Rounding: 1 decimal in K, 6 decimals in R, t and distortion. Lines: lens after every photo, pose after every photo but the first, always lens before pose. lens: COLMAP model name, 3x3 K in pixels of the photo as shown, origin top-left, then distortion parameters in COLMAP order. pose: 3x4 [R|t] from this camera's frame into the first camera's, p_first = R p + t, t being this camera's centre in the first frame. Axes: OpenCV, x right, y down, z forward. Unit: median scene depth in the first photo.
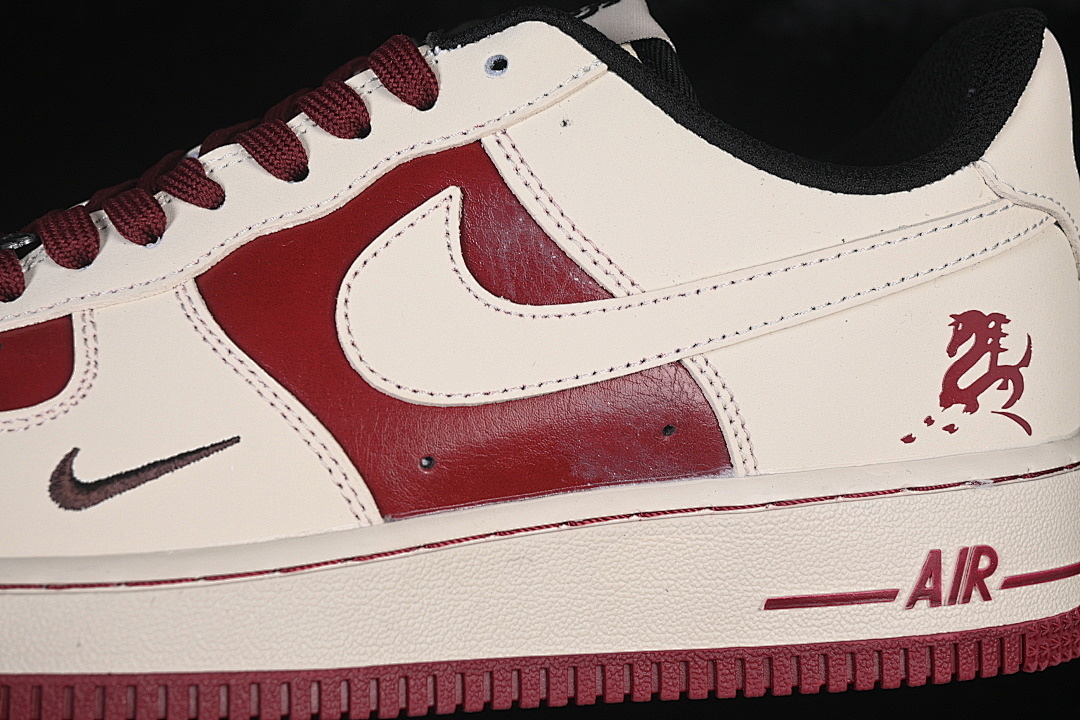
lens RADIAL K [[2530.0, 0, 539.5], [0, 2530.0, 359.9], [0, 0, 1]] dist [-0.048556, 0.000000]
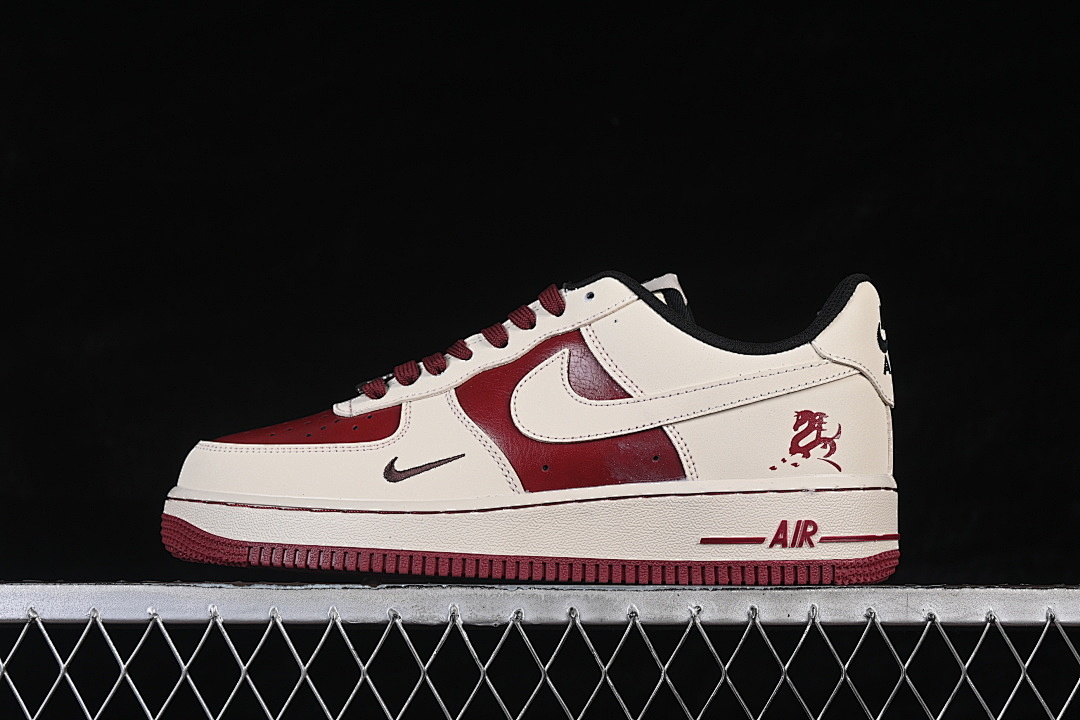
lens RADIAL K [[2530.0, 0, 542.1], [0, 2530.0, 355.3], [0, 0, 1]] dist [-0.048556, 0.000000]
pose [[0.955869, -0.001207, -0.293790, 0.600202], [-0.051792, 0.983638, -0.172549, 0.323234], [0.289192, 0.180150, 0.940167, -1.109333]]
